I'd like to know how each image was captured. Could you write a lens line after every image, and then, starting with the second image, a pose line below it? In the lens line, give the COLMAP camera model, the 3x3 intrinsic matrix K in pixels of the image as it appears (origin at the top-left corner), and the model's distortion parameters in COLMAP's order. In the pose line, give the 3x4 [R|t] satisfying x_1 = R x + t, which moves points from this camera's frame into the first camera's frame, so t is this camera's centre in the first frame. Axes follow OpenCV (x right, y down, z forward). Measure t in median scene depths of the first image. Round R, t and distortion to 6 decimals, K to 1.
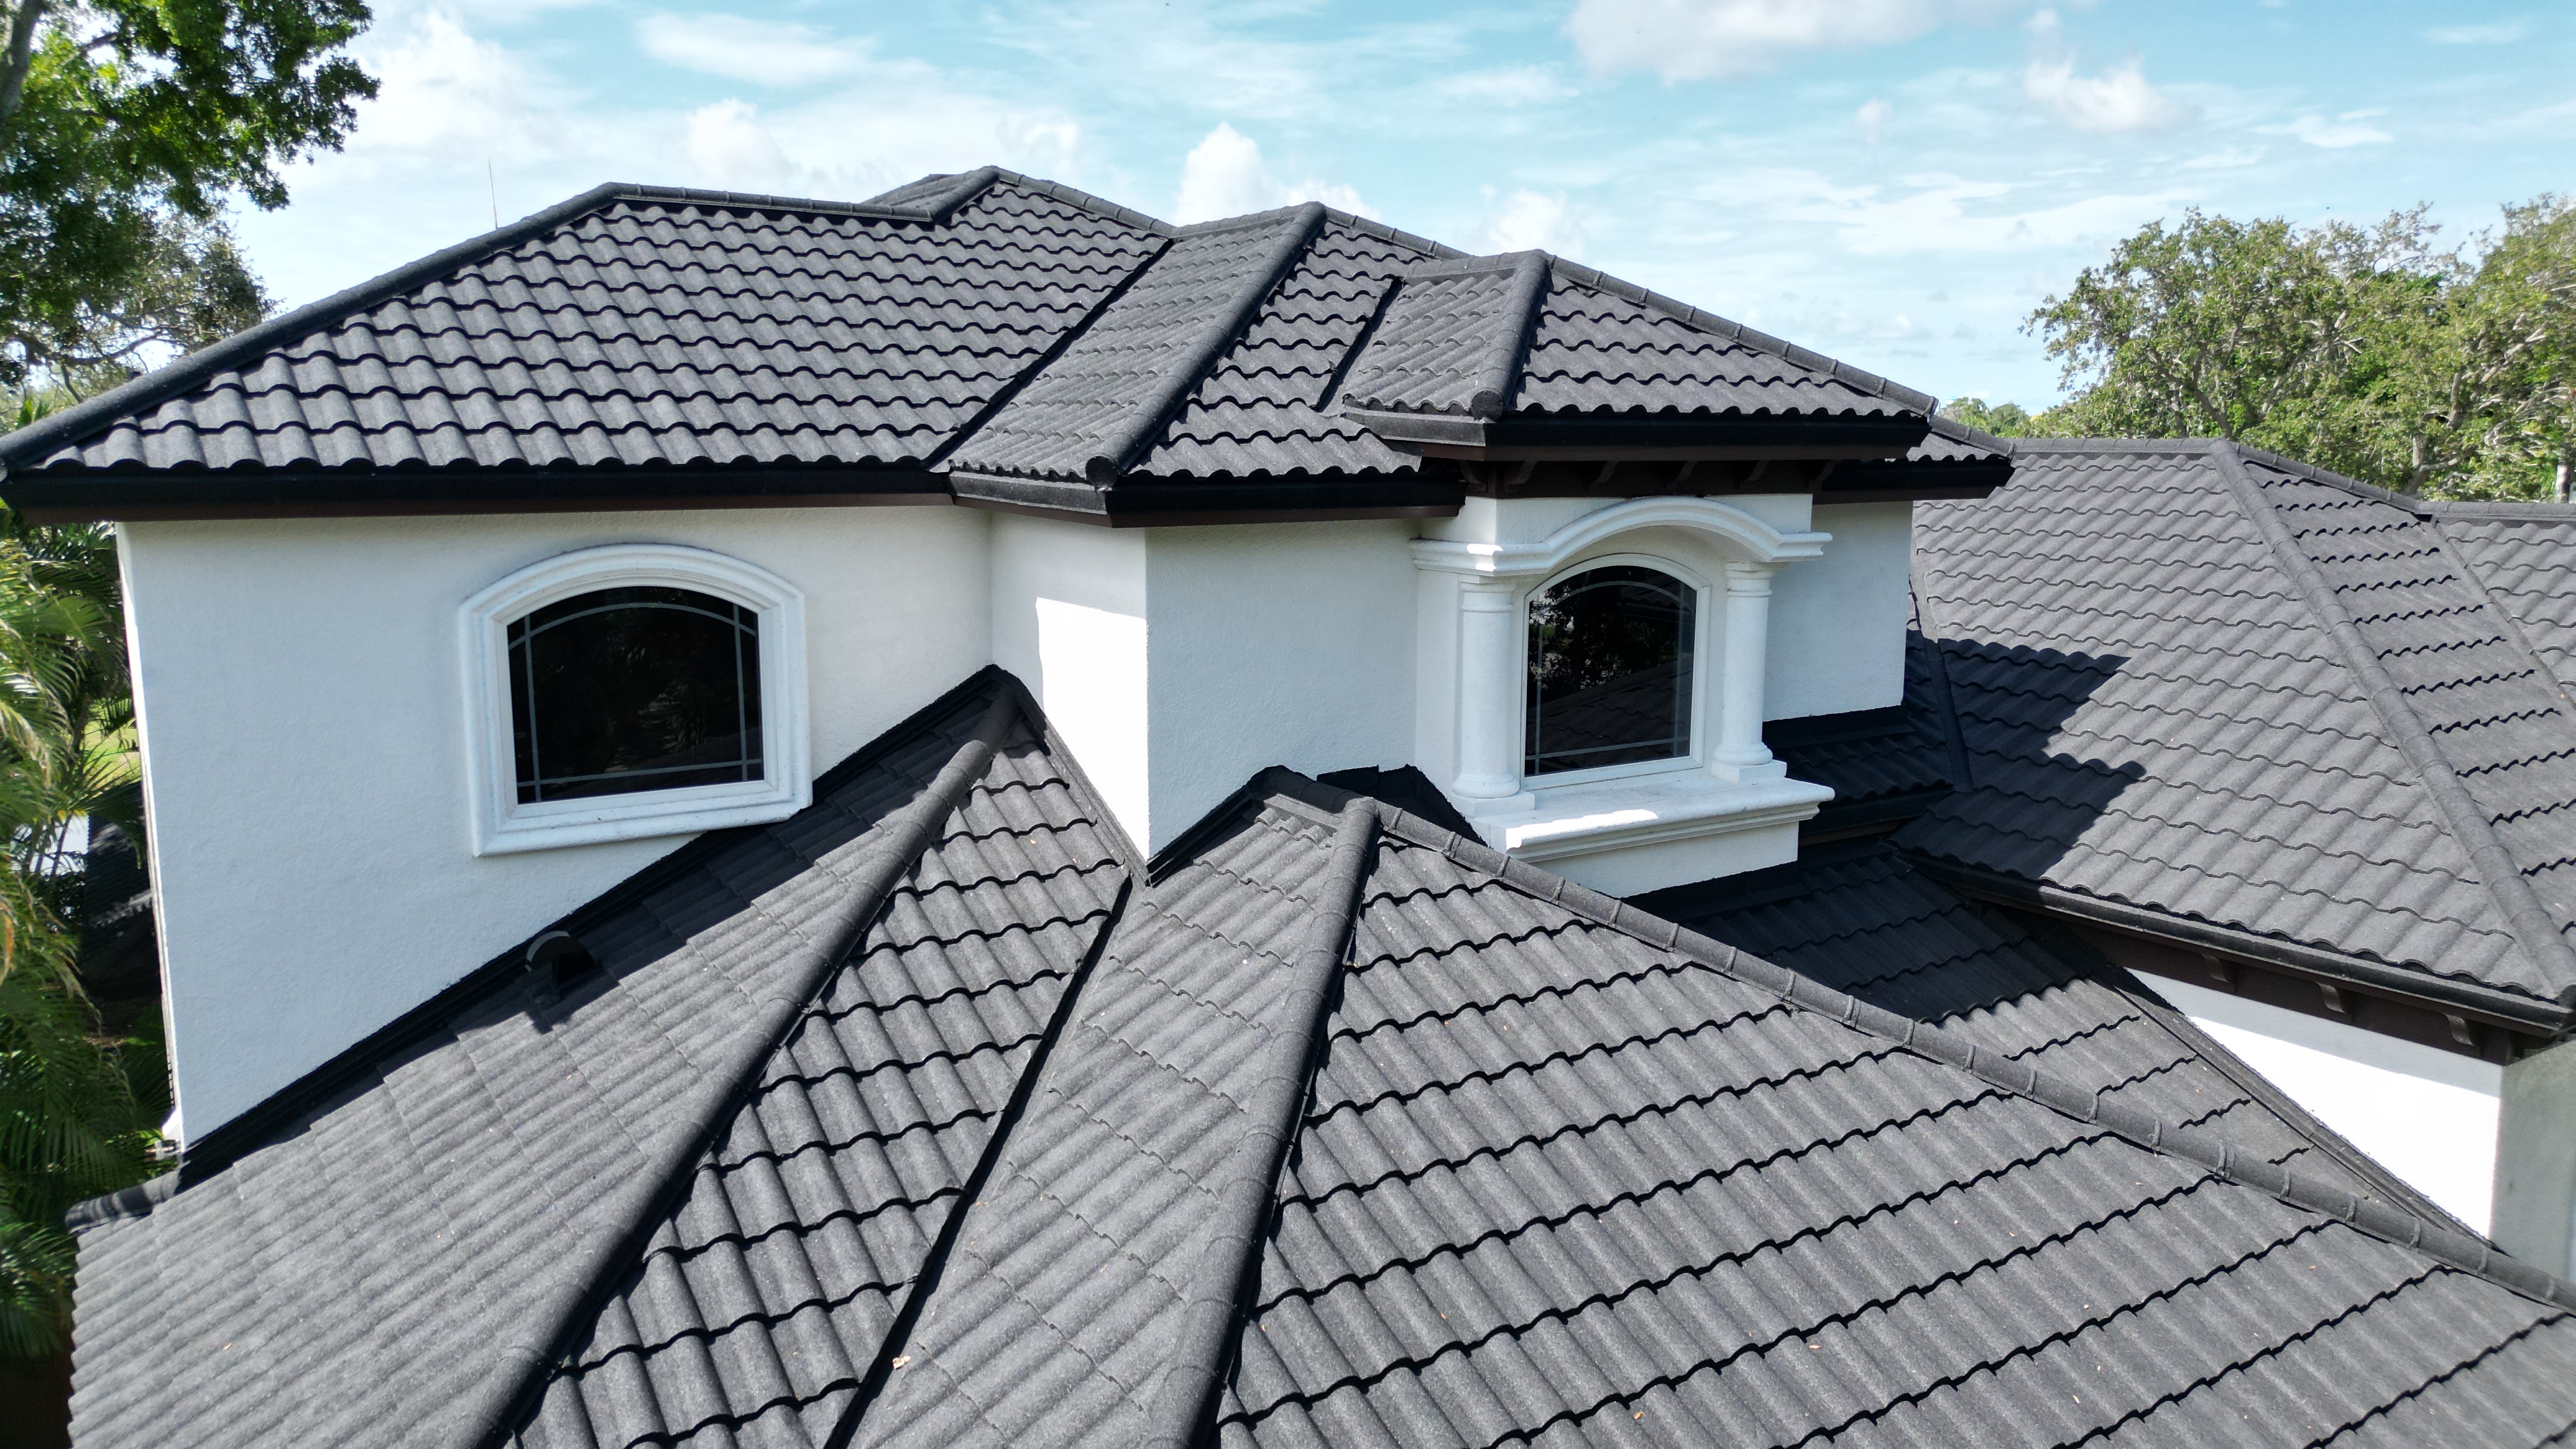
lens RADIAL K [[1806.3, 0, 1288.0], [0, 1806.3, 724.5], [0, 0, 1]] dist [0.081715, -0.087046]
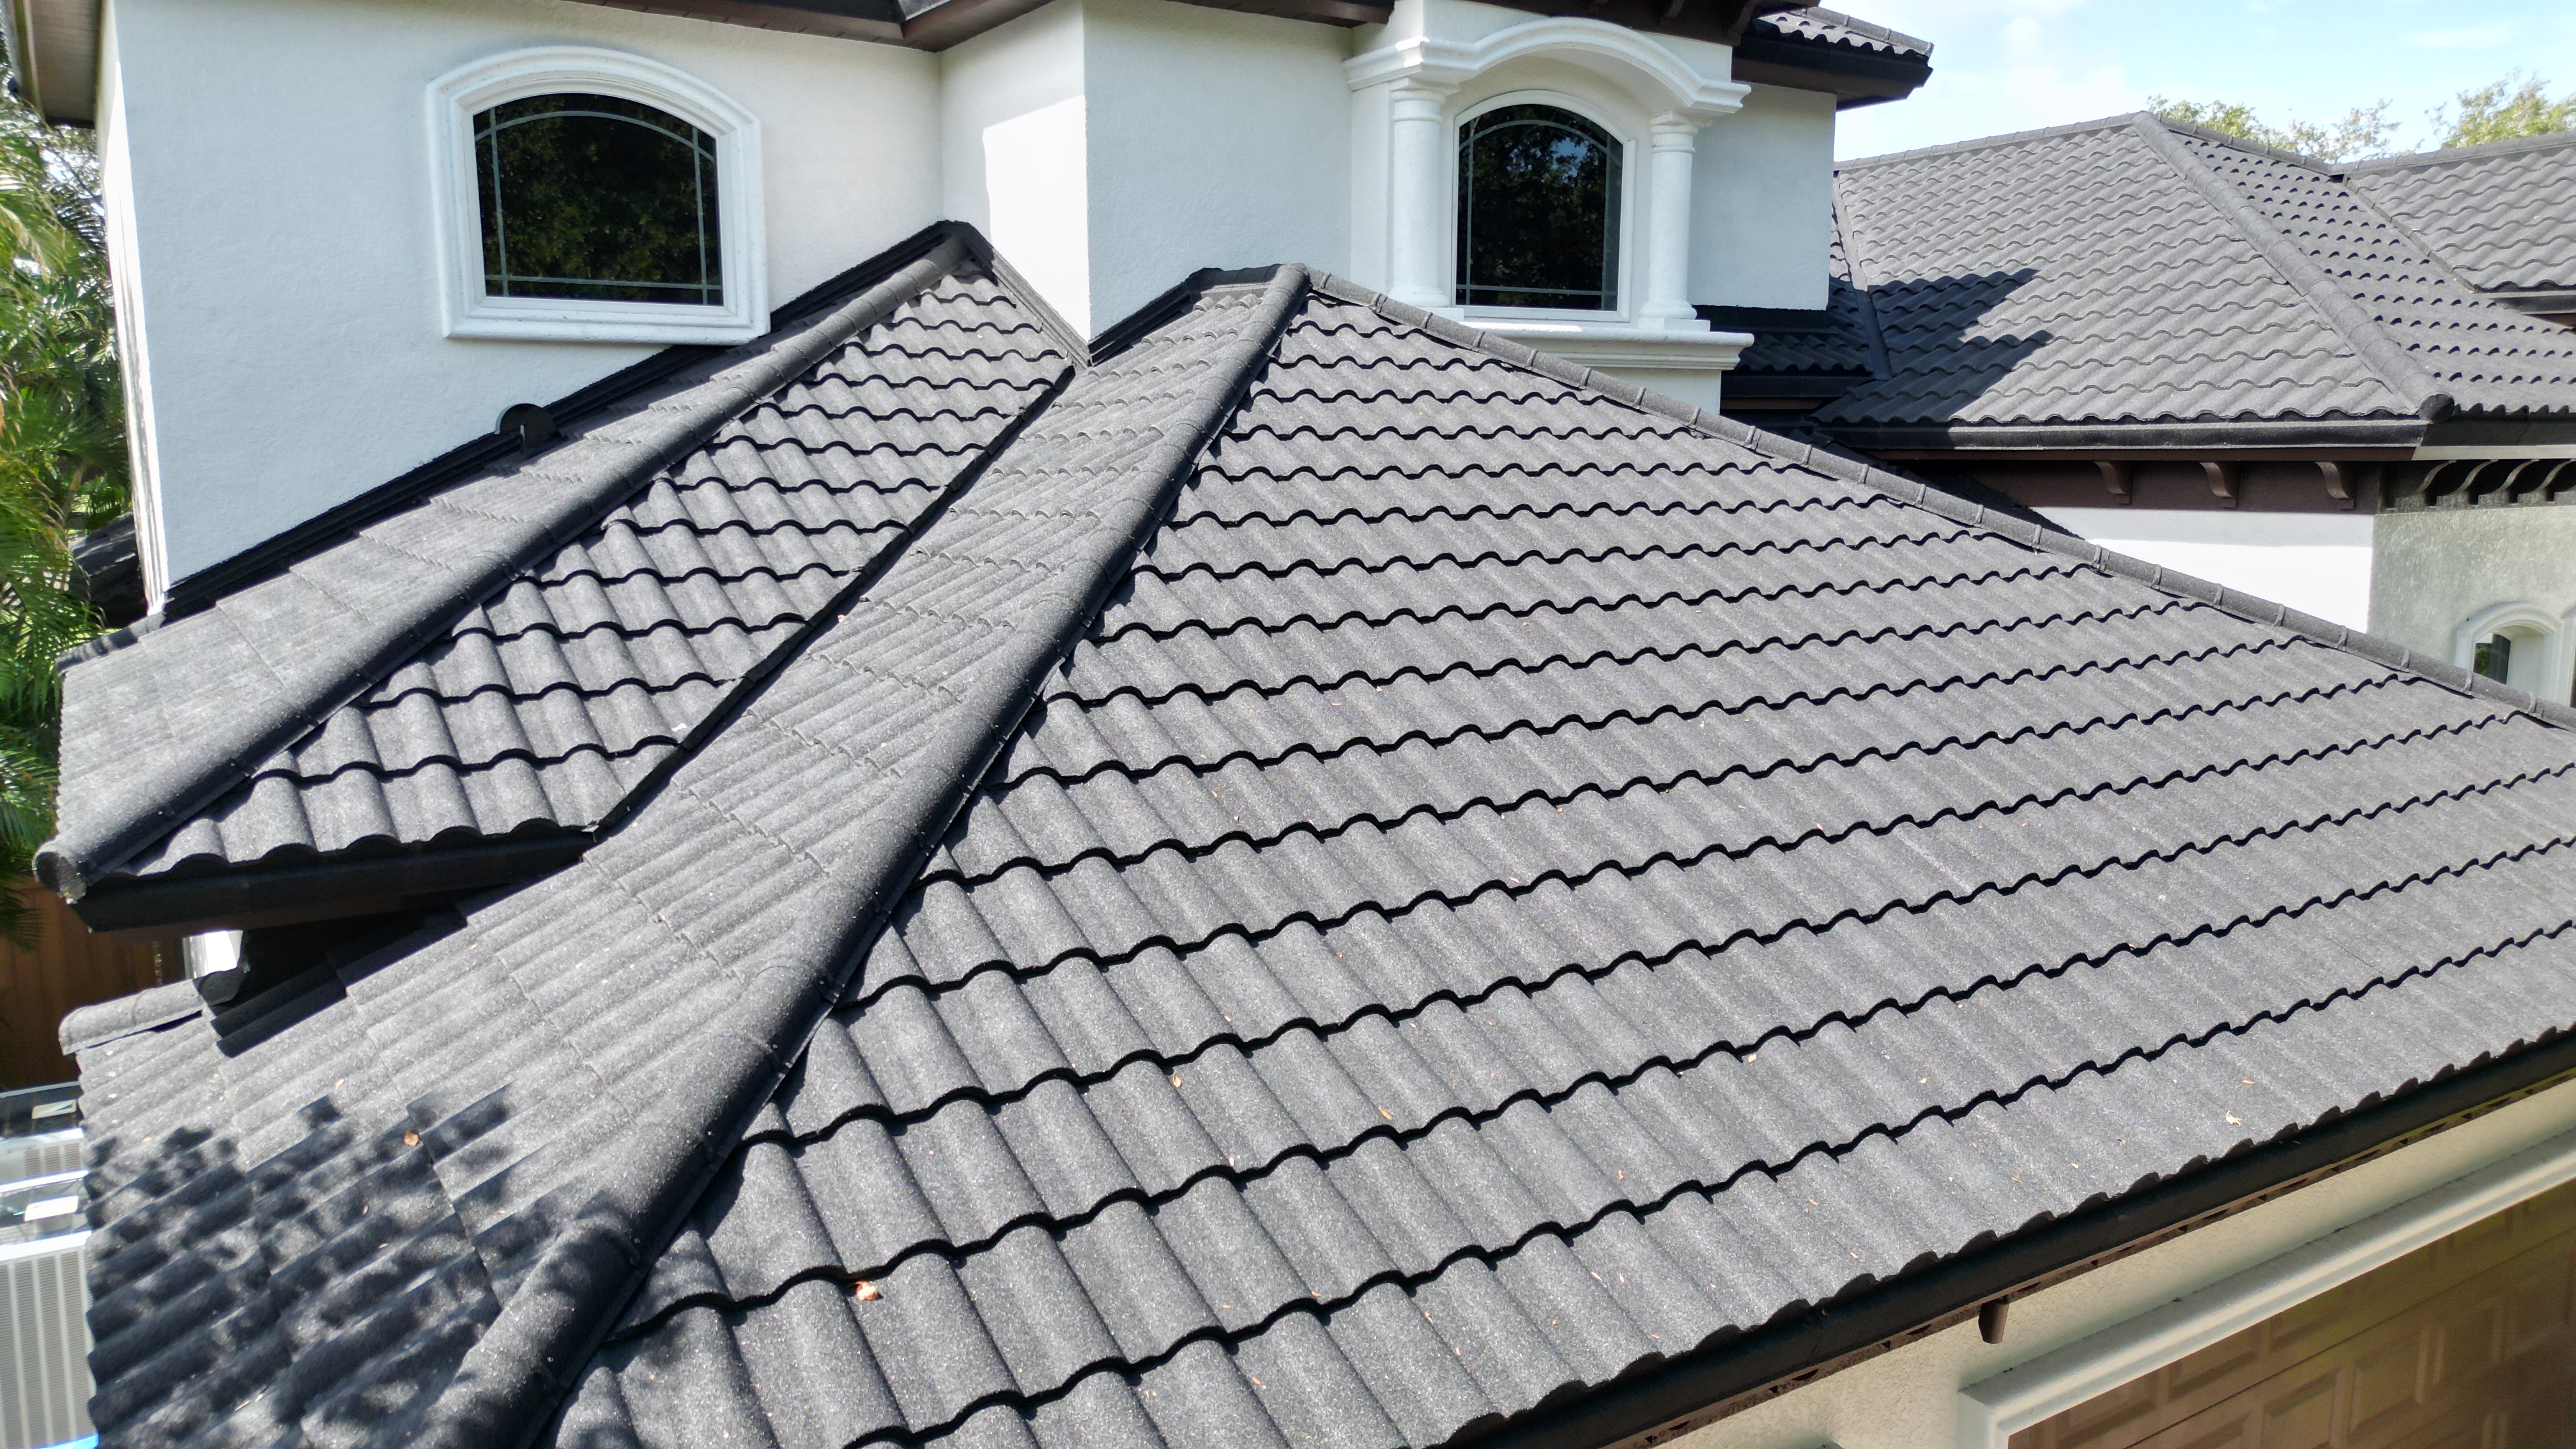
lens RADIAL K [[1806.3, 0, 1288.0], [0, 1806.3, 724.5], [0, 0, 1]] dist [0.081715, -0.087046]
pose [[0.999976, -0.003653, 0.005941, 0.028086], [0.003668, 0.999990, -0.002494, 0.279395], [-0.005931, 0.002516, 0.999979, -0.045943]]
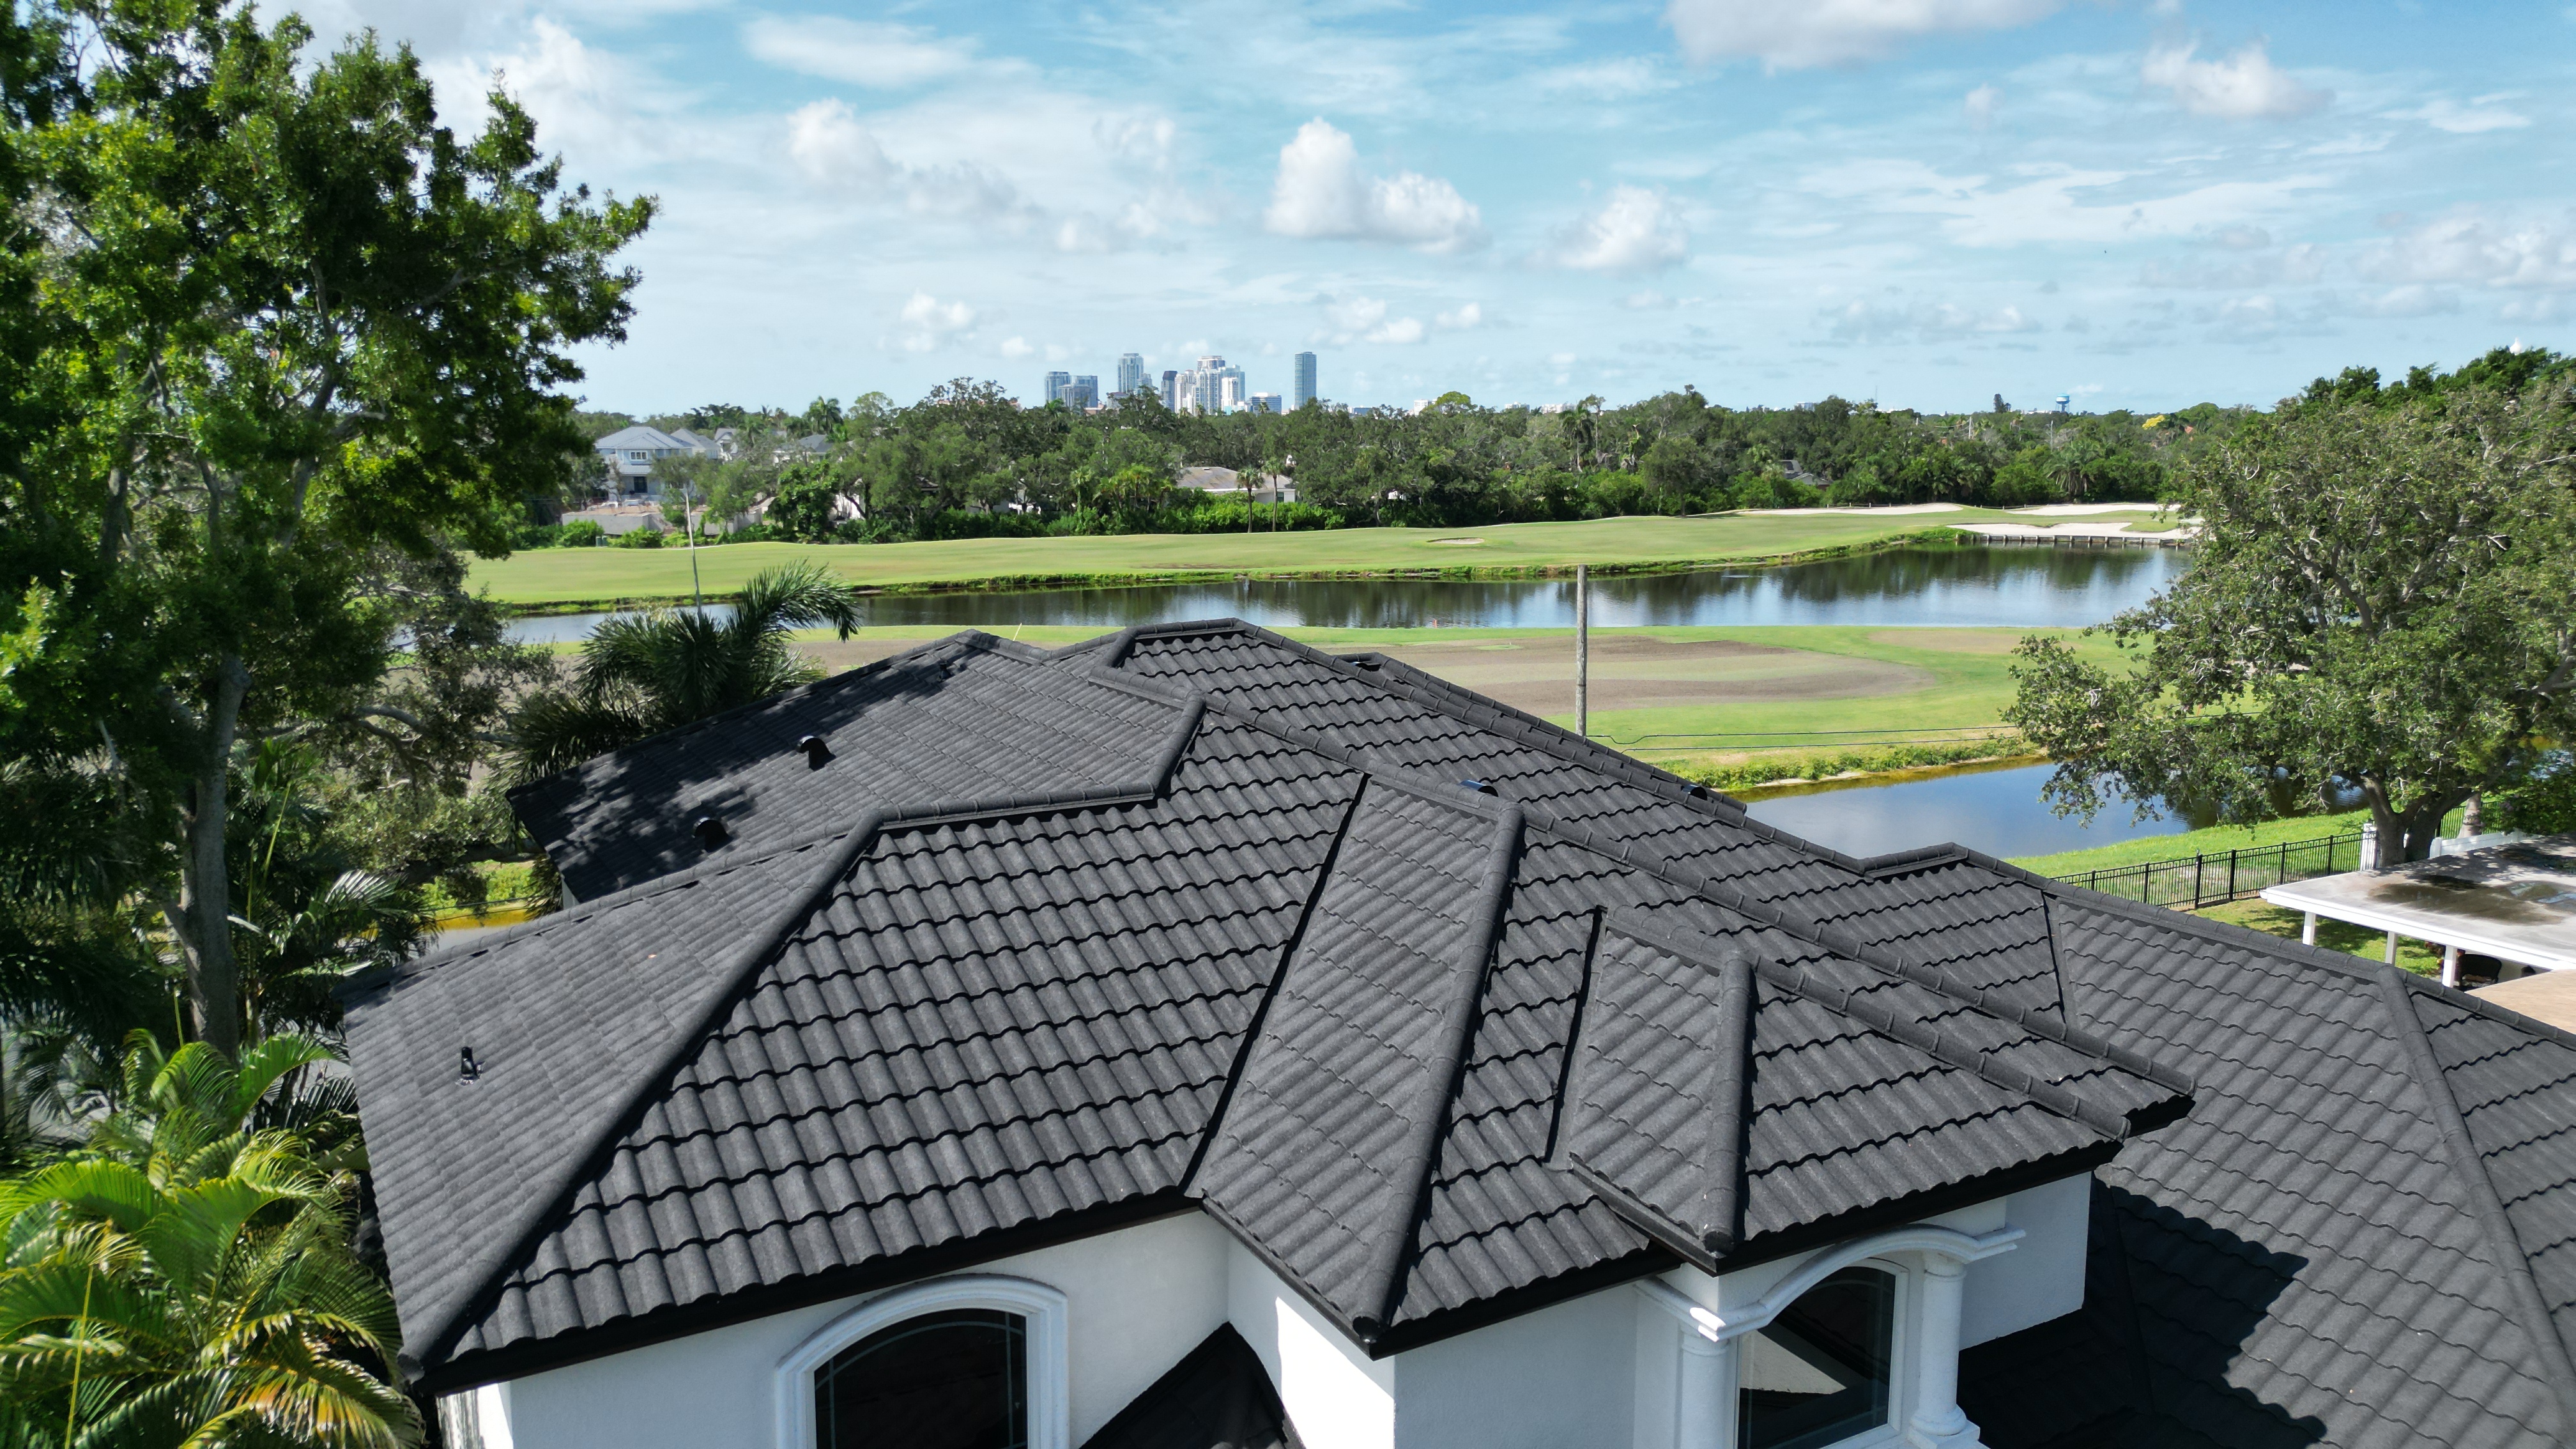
lens RADIAL K [[1806.3, 0, 1288.0], [0, 1806.3, 724.5], [0, 0, 1]] dist [0.081715, -0.087046]
pose [[0.998713, 0.006697, -0.050268, -0.081929], [-0.006552, 0.999974, 0.003049, -0.423840], [0.050288, -0.002716, 0.998731, -0.086058]]
